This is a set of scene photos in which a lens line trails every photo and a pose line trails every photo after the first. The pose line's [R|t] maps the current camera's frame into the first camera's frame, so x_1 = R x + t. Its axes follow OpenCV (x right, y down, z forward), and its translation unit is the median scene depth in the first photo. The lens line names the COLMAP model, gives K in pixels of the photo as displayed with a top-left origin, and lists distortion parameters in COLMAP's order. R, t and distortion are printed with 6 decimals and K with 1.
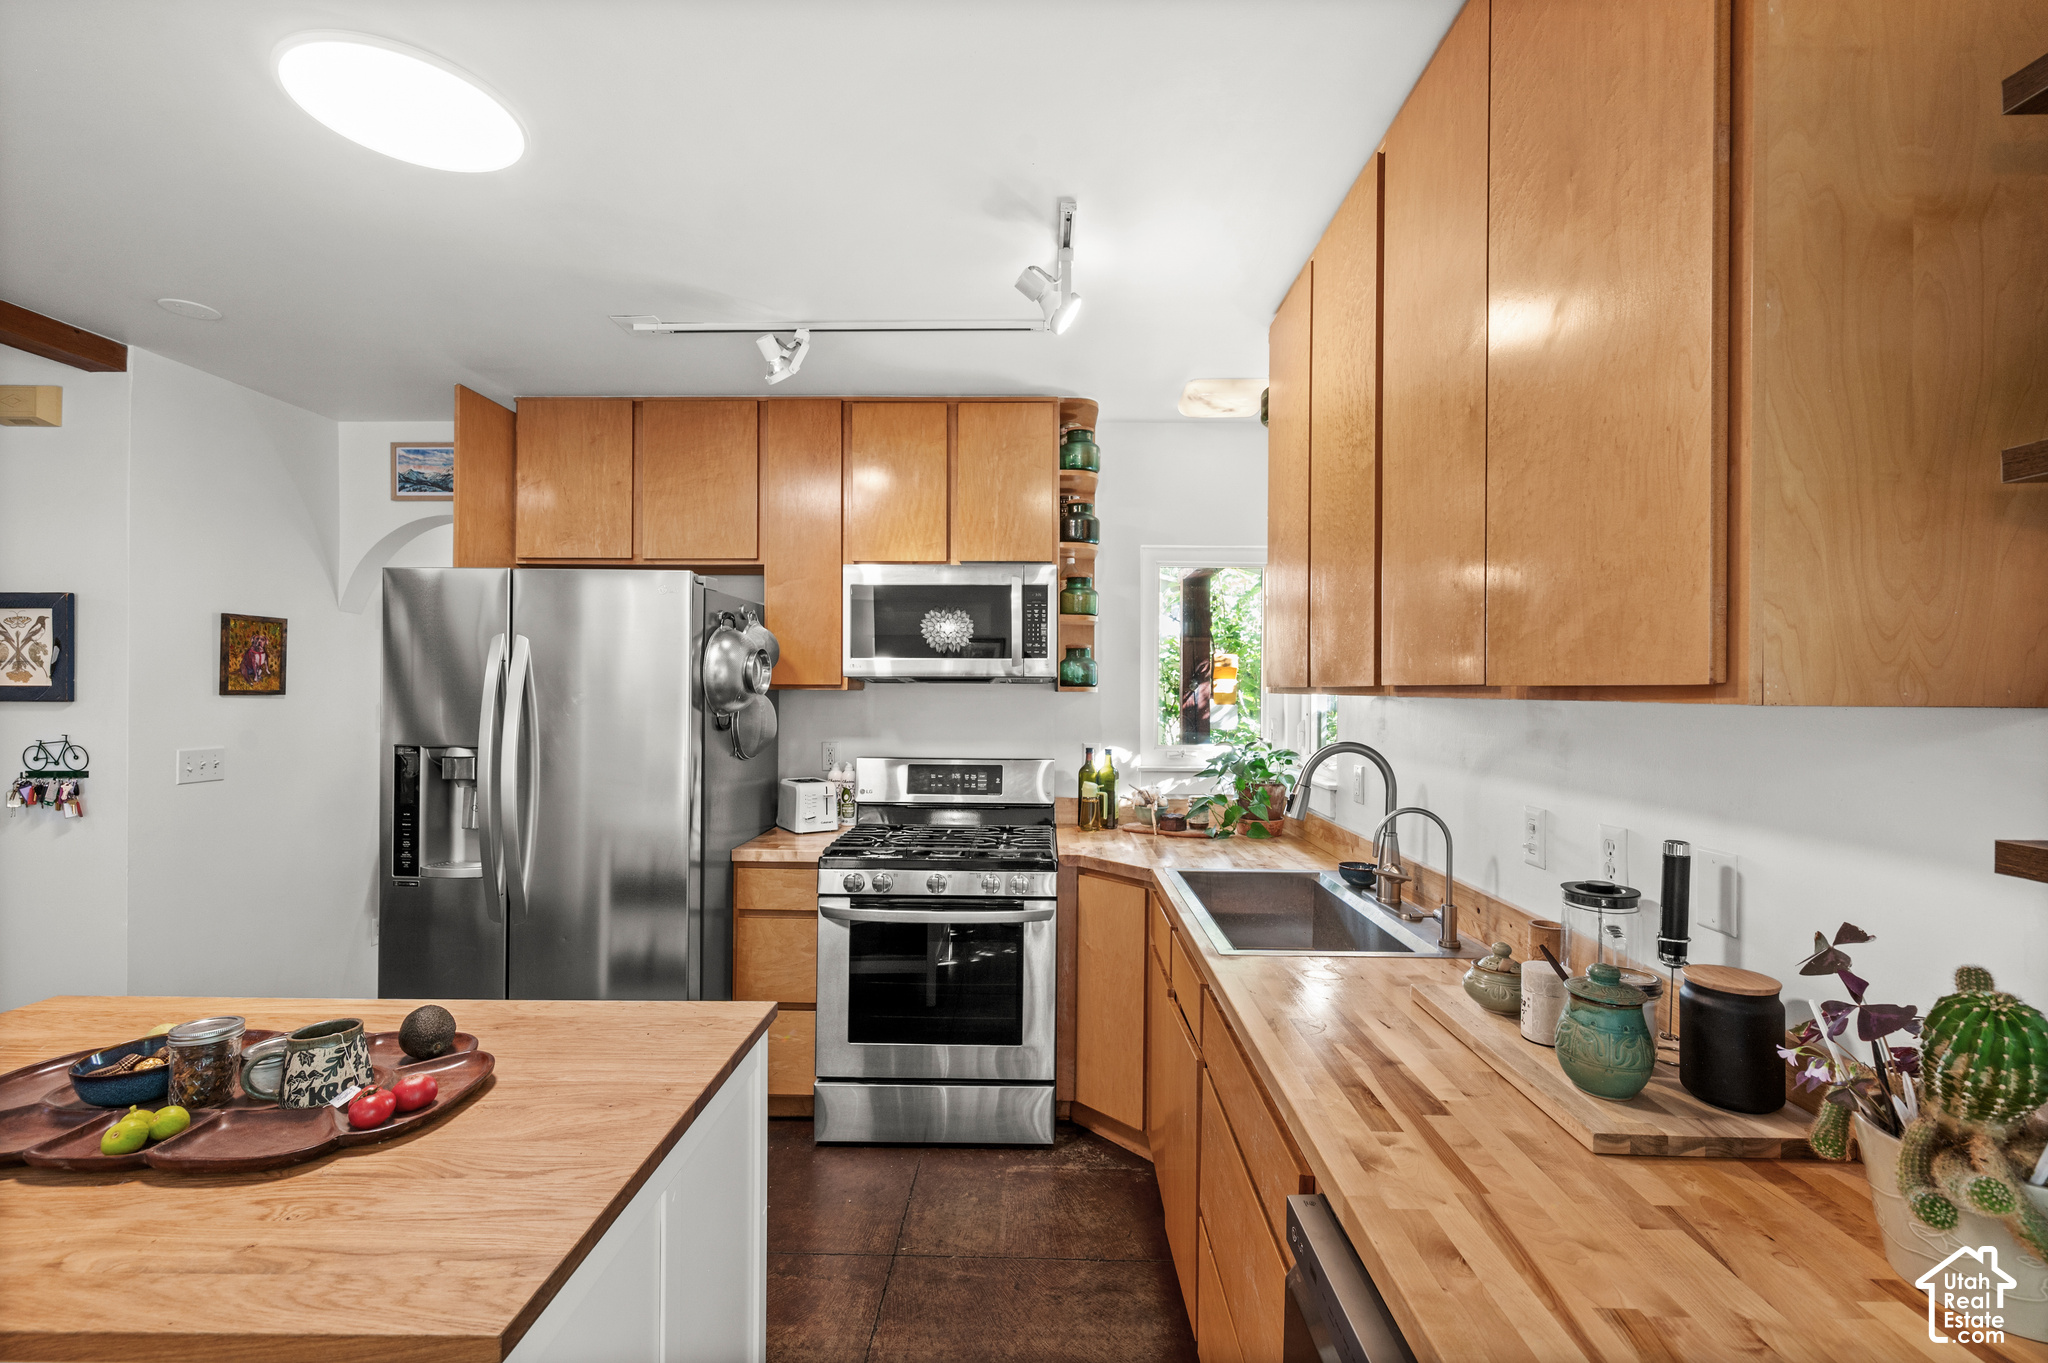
lens RADIAL K [[855.0, 0, 1030.4], [0, 855.0, 683.8], [0, 0, 1]] dist [-0.000754, -0.000021]
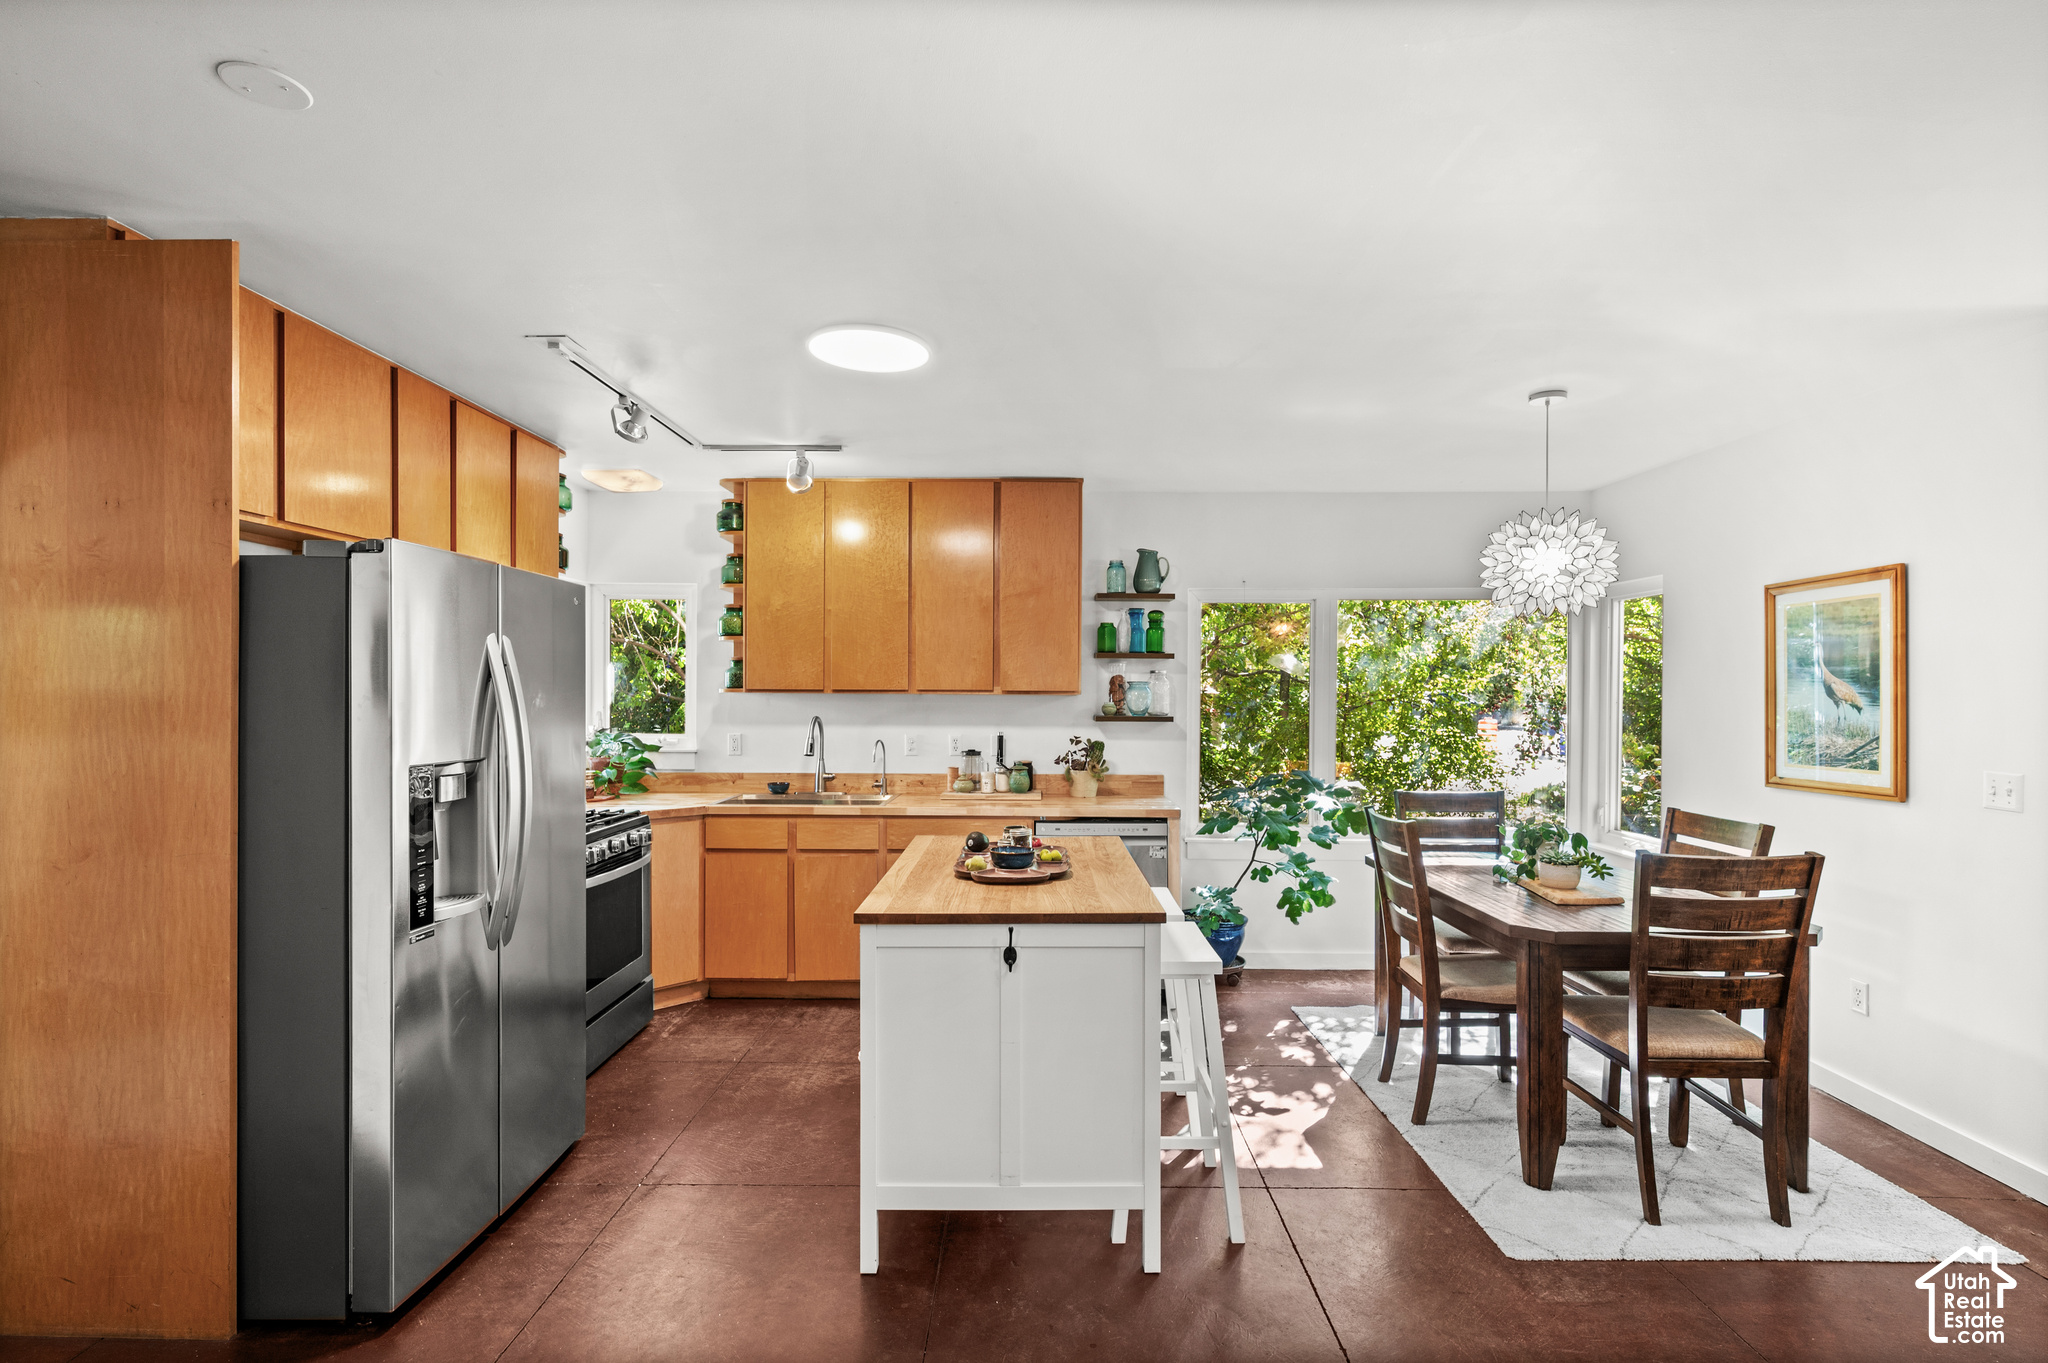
lens RADIAL K [[948.0, 0, 1024.0], [0, 948.0, 681.5], [0, 0, 1]] dist [0.000790, -0.000157]
pose [[0.007533, 0.002809, 0.999968, -1.301275], [-0.009181, 0.999954, -0.002740, -0.008626], [-0.999929, -0.009160, 0.007558, 0.339079]]
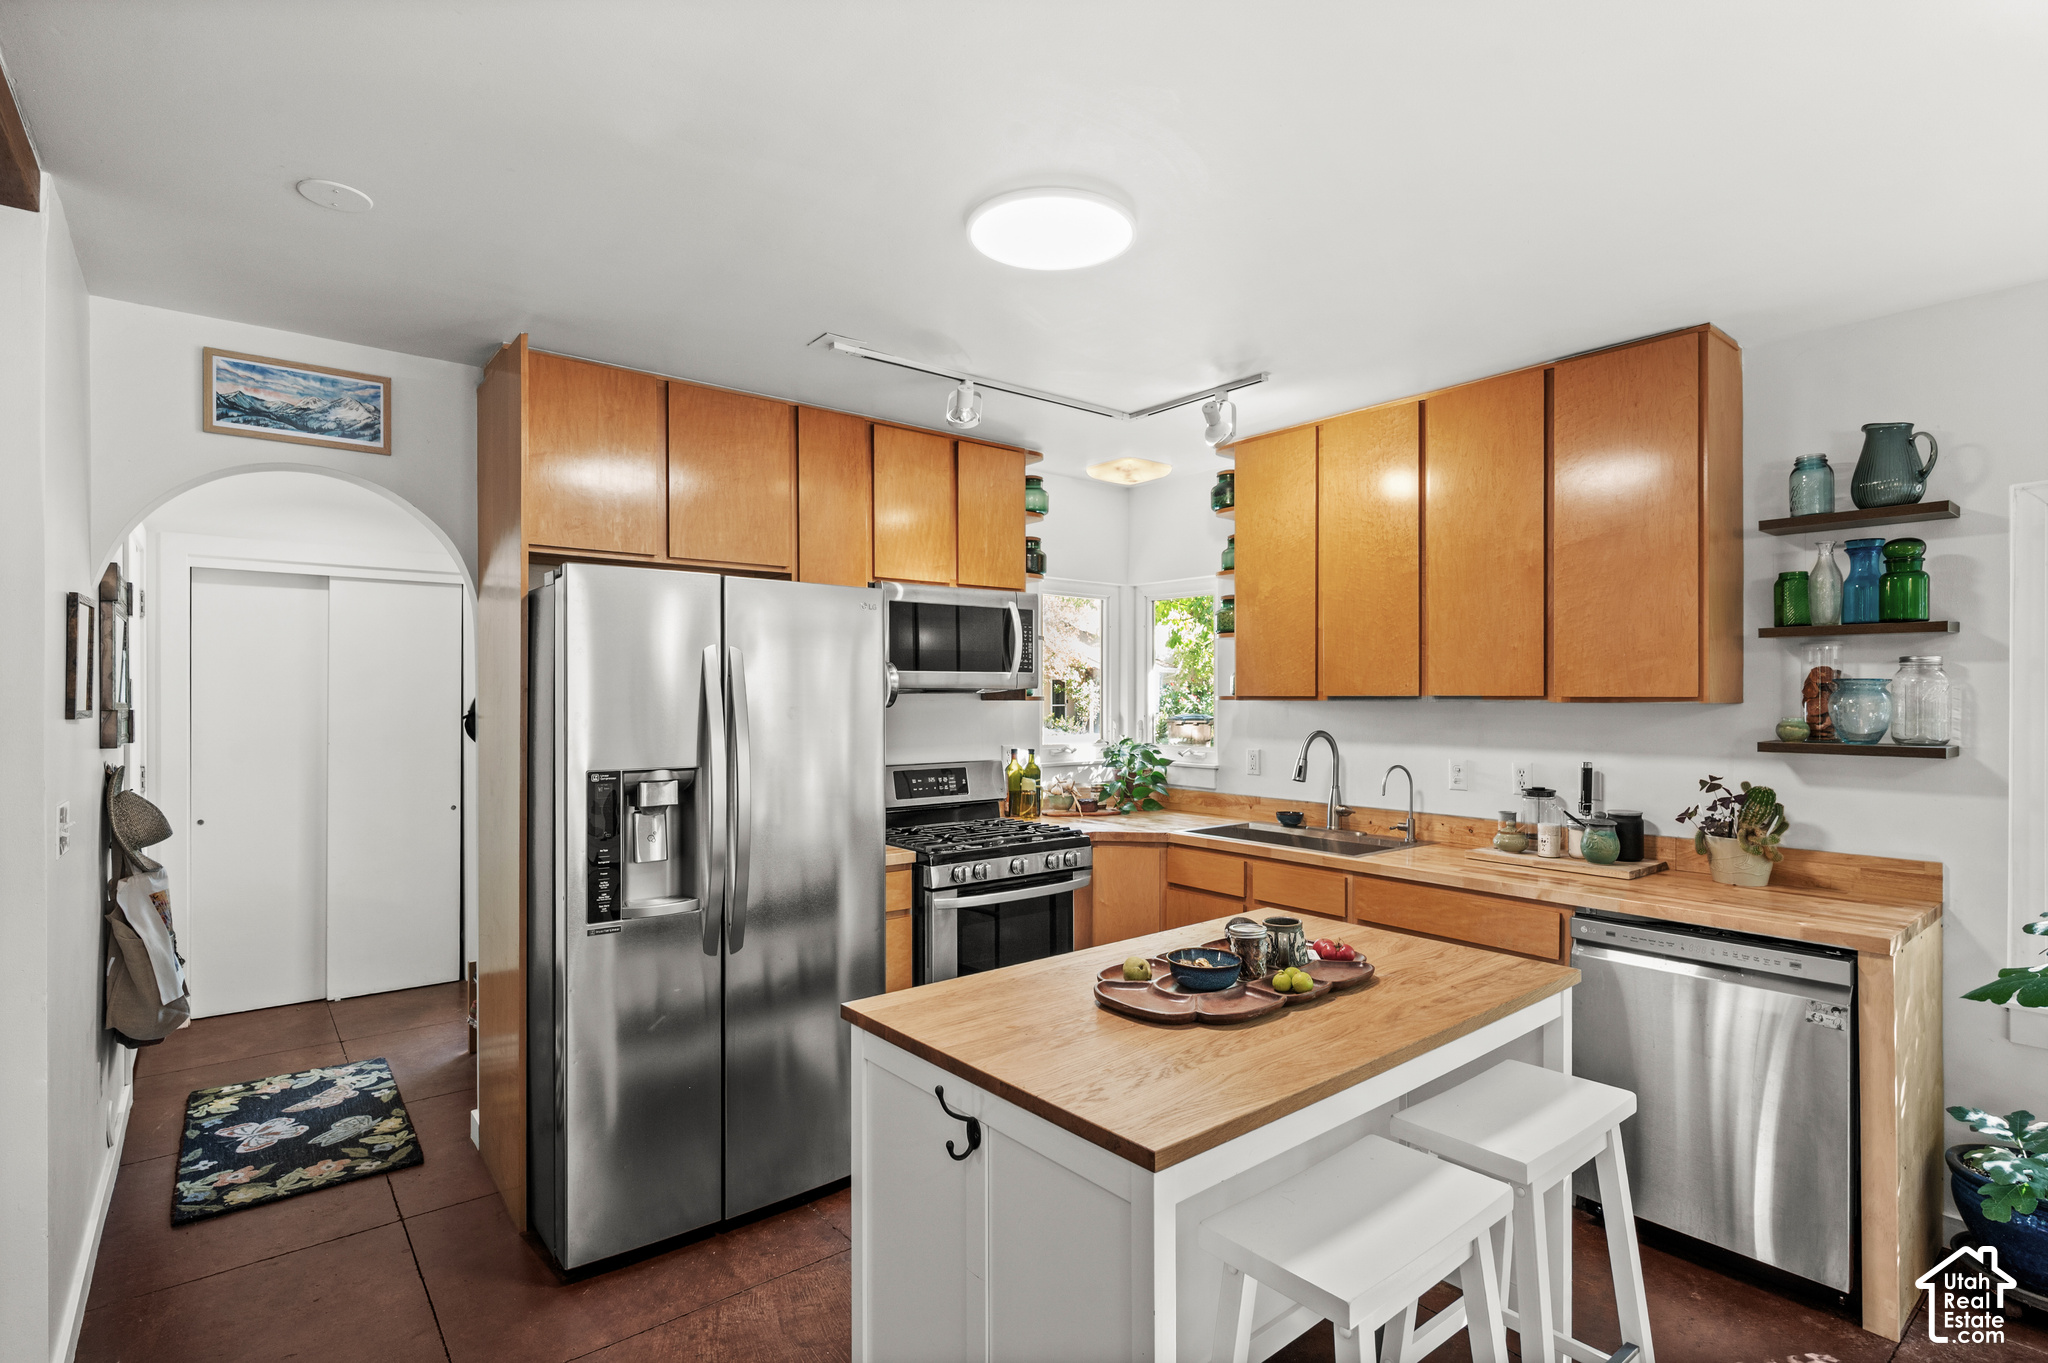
lens RADIAL K [[980.0, 0, 1024.0], [0, 980.0, 681.5], [0, 0, 1]] dist [0.005120, 0.000233]
pose [[0.767020, 0.001644, 0.641621, -0.833045], [0.002923, 0.999977, -0.006056, -0.008585], [-0.641617, 0.006520, 0.766998, -0.026478]]
